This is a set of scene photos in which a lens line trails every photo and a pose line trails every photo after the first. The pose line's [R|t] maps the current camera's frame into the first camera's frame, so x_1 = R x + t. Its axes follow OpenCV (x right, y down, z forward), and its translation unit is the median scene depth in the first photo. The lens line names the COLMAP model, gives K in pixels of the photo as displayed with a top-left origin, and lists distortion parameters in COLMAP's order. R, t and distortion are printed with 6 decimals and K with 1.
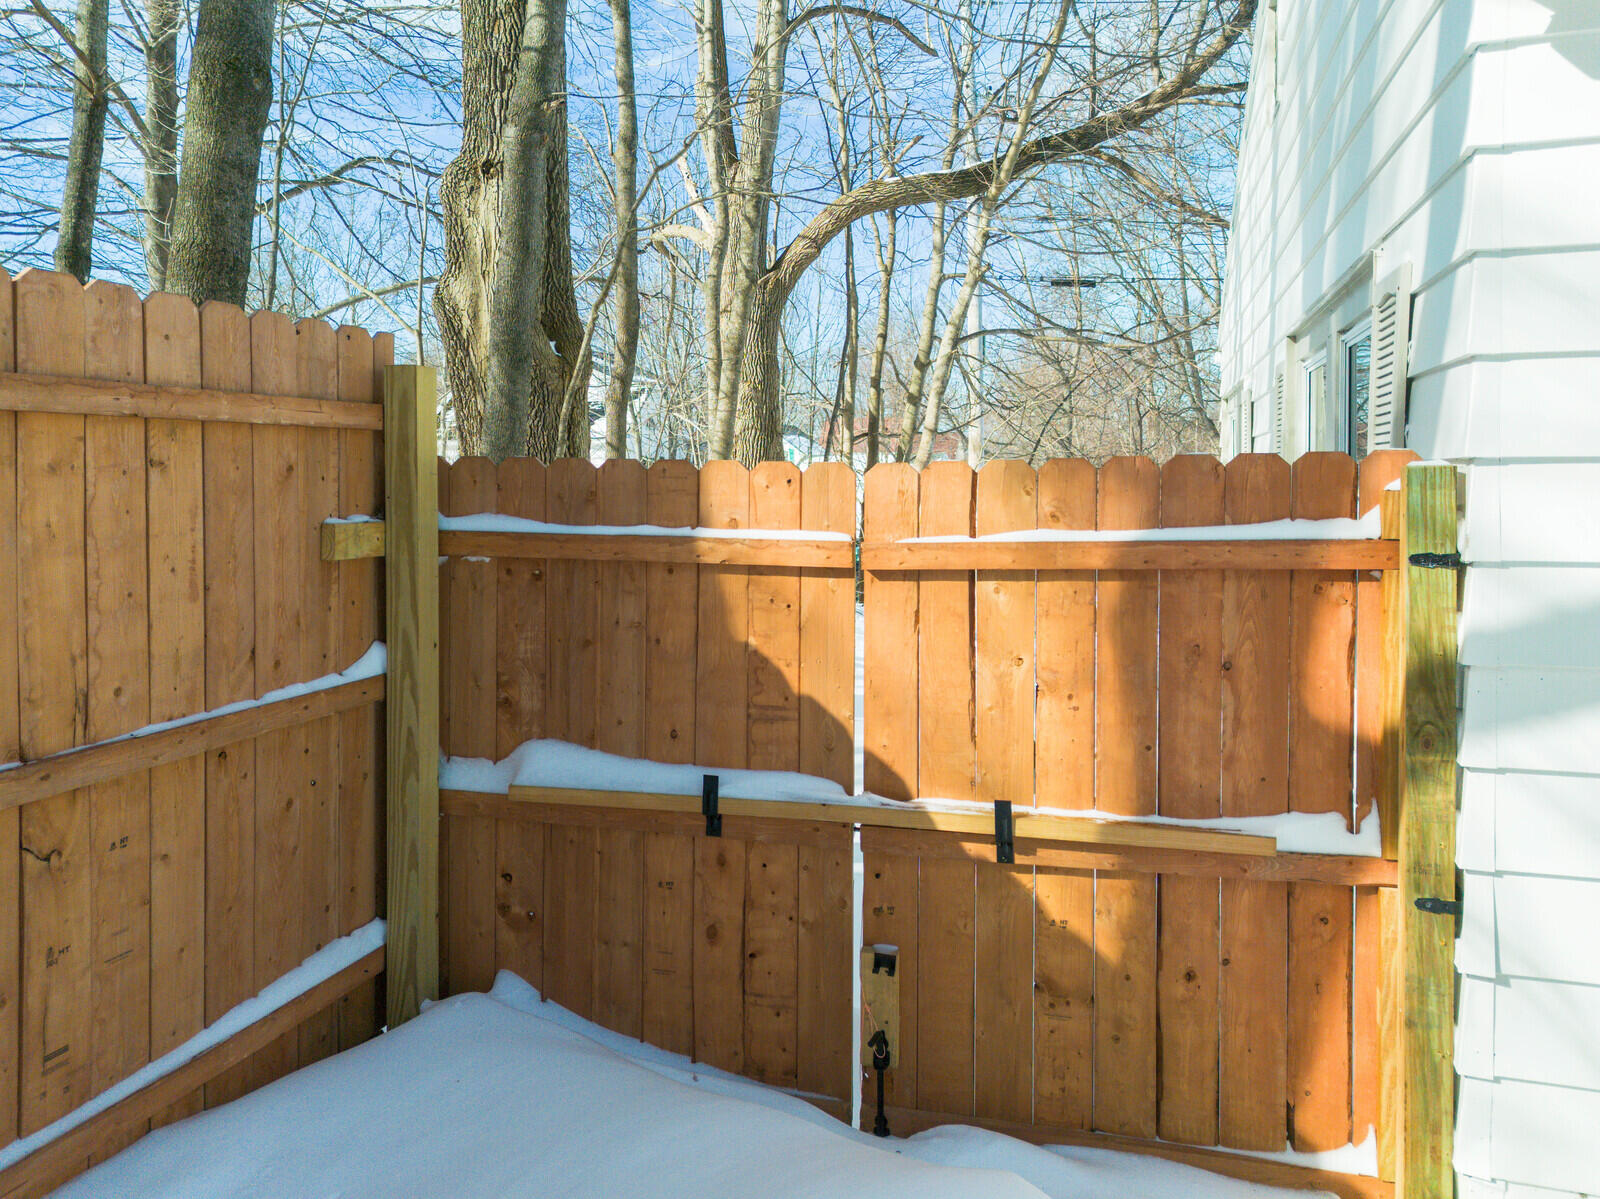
lens RADIAL K [[1135.8, 0, 797.1], [0, 1135.8, 508.5], [0, 0, 1]] dist [0.084486, -0.079251]
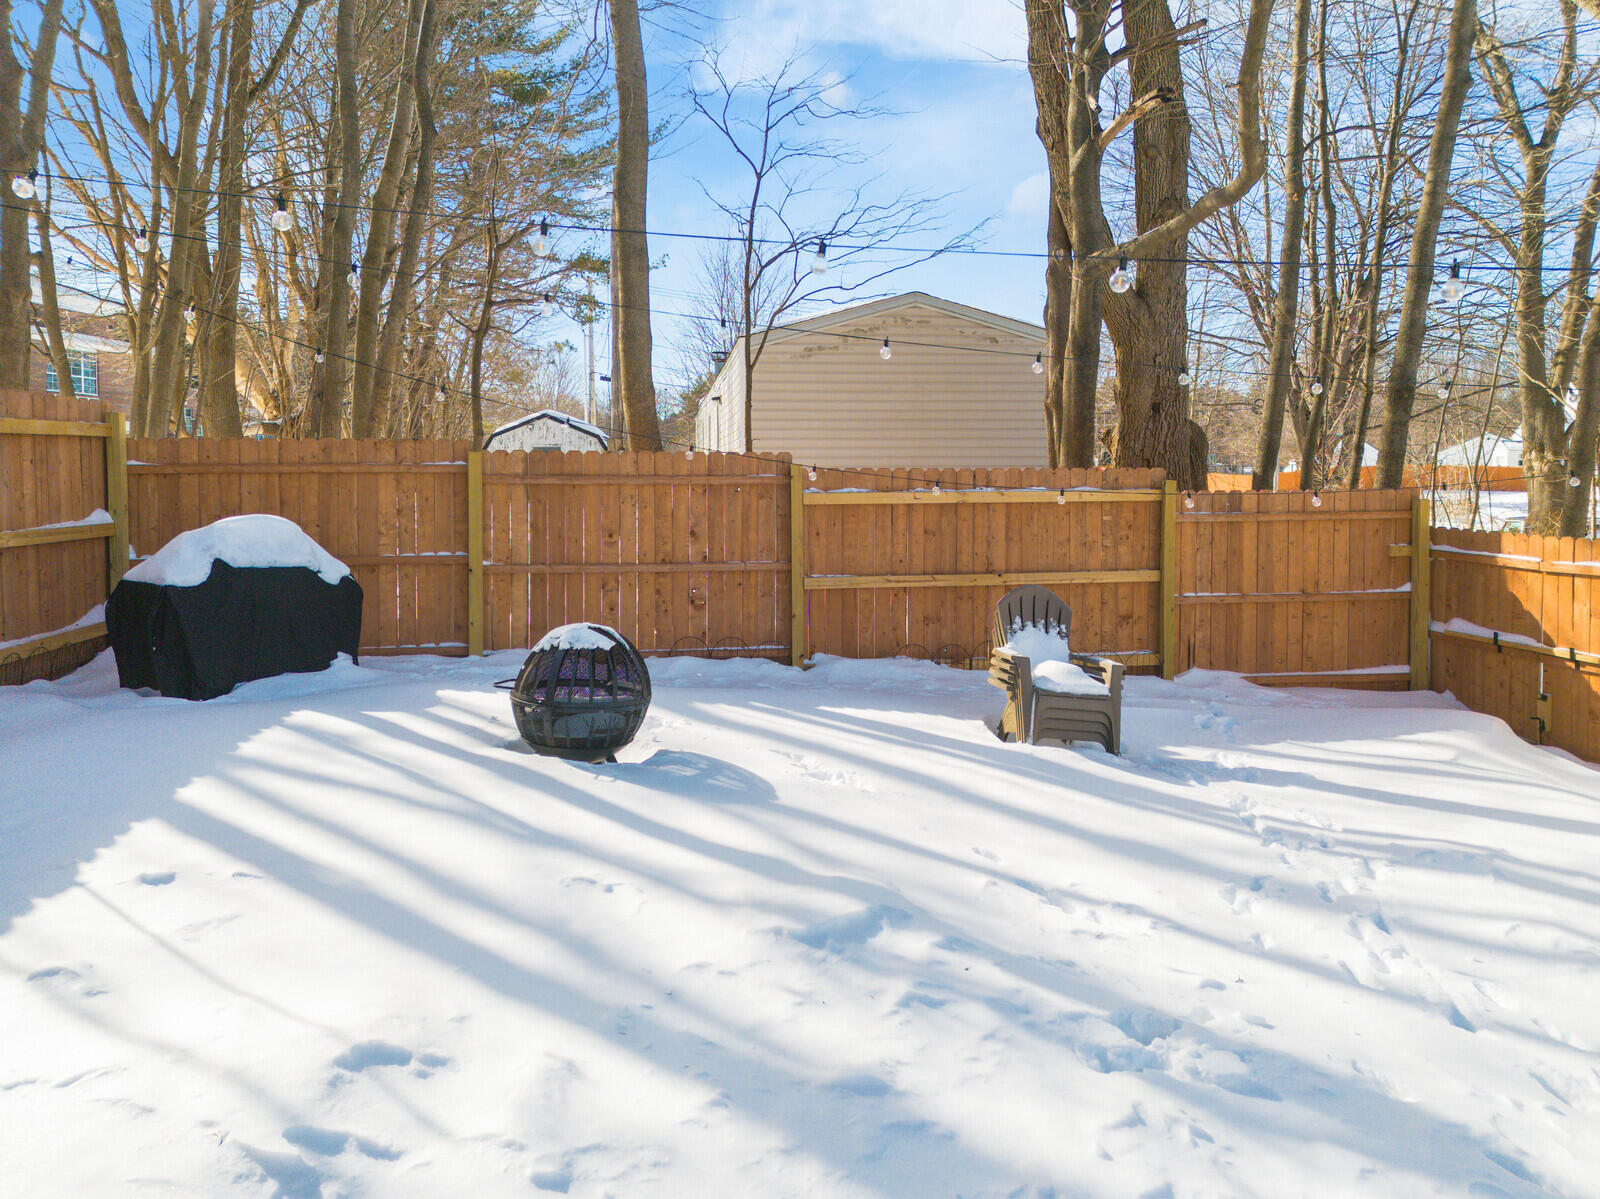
lens RADIAL K [[1121.6, 0, 796.4], [0, 1121.6, 564.5], [0, 0, 1]] dist [0.077773, -0.061022]
pose [[0.401508, 0.078187, -0.912512, 2.031866], [-0.019394, 0.996852, 0.076879, -0.160693], [0.915650, -0.013170, 0.401761, -2.055129]]
